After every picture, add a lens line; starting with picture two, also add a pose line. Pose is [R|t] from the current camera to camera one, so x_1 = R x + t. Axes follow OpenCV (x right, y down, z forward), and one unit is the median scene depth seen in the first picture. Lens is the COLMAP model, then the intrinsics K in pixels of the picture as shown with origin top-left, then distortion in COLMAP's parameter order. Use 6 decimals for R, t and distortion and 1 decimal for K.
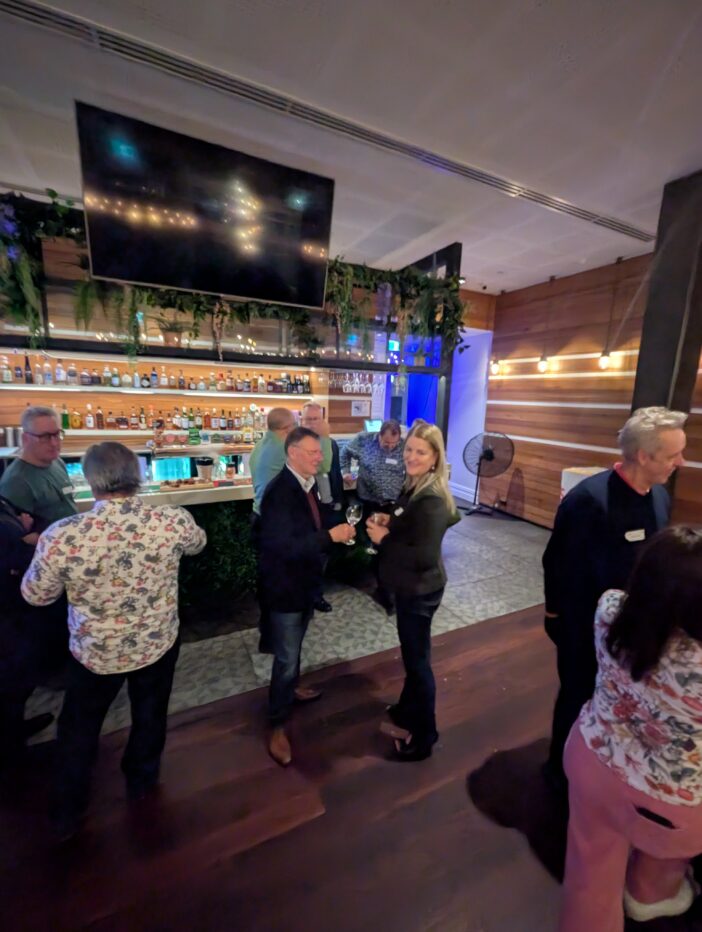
lens RADIAL K [[383.9, 0, 355.8], [0, 383.9, 465.2], [0, 0, 1]] dist [-0.012055, 0.000122]
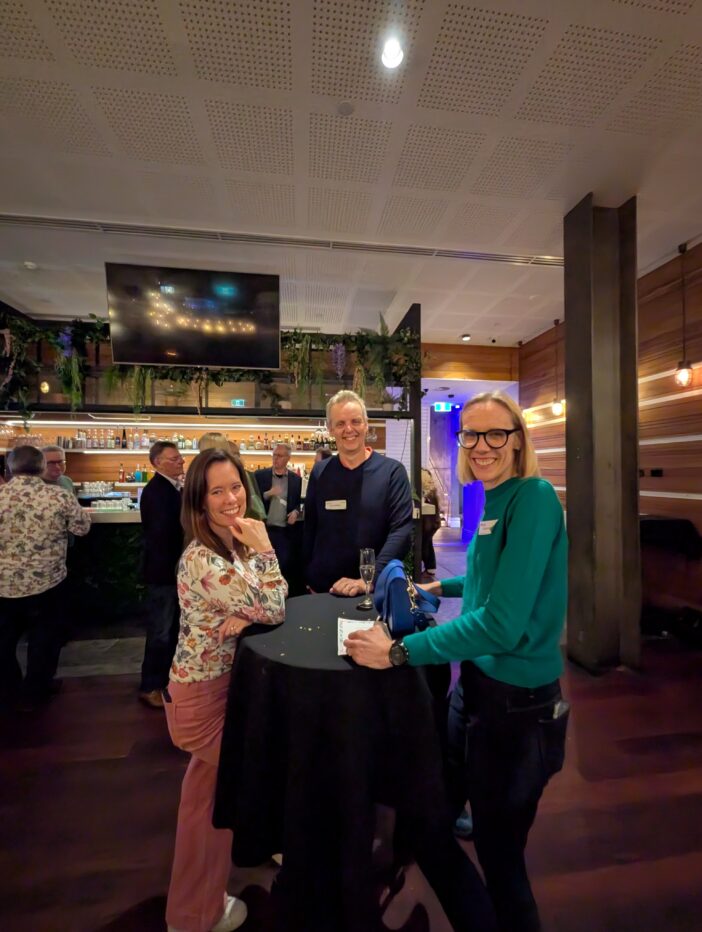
lens RADIAL K [[380.1, 0, 352.2], [0, 380.1, 460.2], [0, 0, 1]] dist [-0.000197, 0.000296]
pose [[0.949036, -0.046811, -0.311673, 0.553062], [-0.021079, 0.977267, -0.210962, 0.154926], [0.314463, 0.206781, 0.926474, -0.025392]]
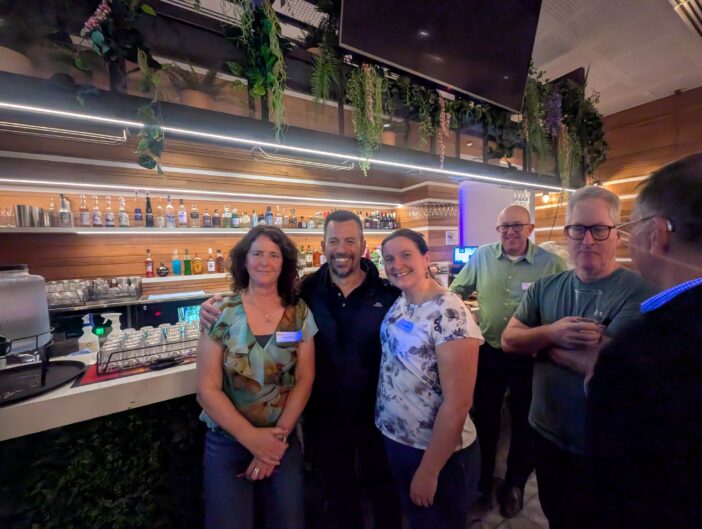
lens RADIAL K [[286.3, 0, 351.8], [0, 286.3, 269.0], [0, 0, 1]] dist [-0.000197, 0.000296]
pose [[0.994299, -0.076348, 0.074438, -0.642847], [0.084126, 0.990622, -0.107662, 0.007677], [-0.065520, 0.113310, 0.991397, 0.427217]]
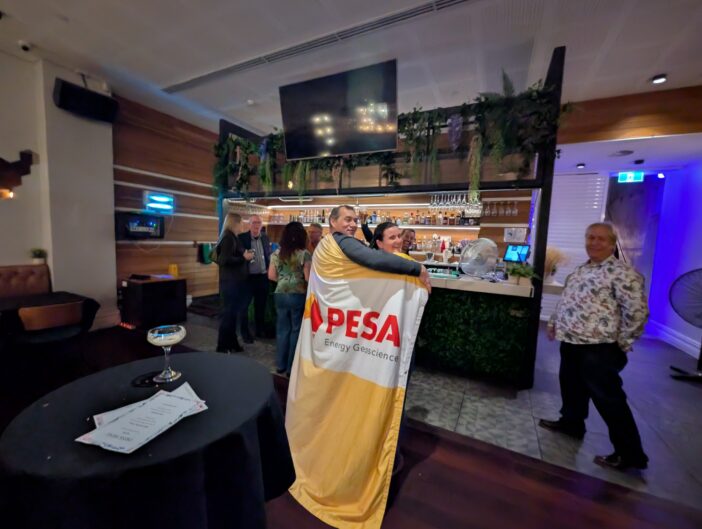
lens RADIAL K [[288.6, 0, 352.4], [0, 288.6, 263.1], [0, 0, 1]] dist [-0.000461, 0.000025]
pose [[0.614642, 0.052545, -0.787054, 0.715280], [-0.161625, 0.984999, -0.060458, 0.100724], [0.772071, 0.164368, 0.613914, 0.308590]]
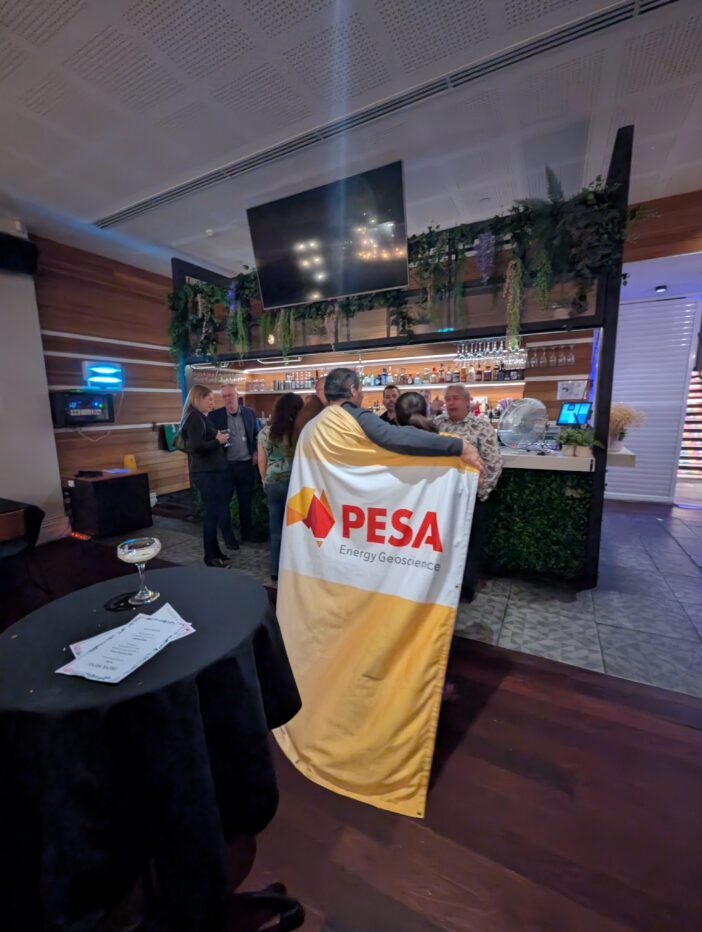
lens RADIAL K [[380.1, 0, 352.2], [0, 380.1, 460.2], [0, 0, 1]] dist [-0.000197, 0.000296]
pose [[0.600252, 0.064371, -0.797216, 0.734106], [-0.103665, 0.994610, 0.002256, 0.091369], [0.793064, 0.081289, 0.603690, 0.299066]]
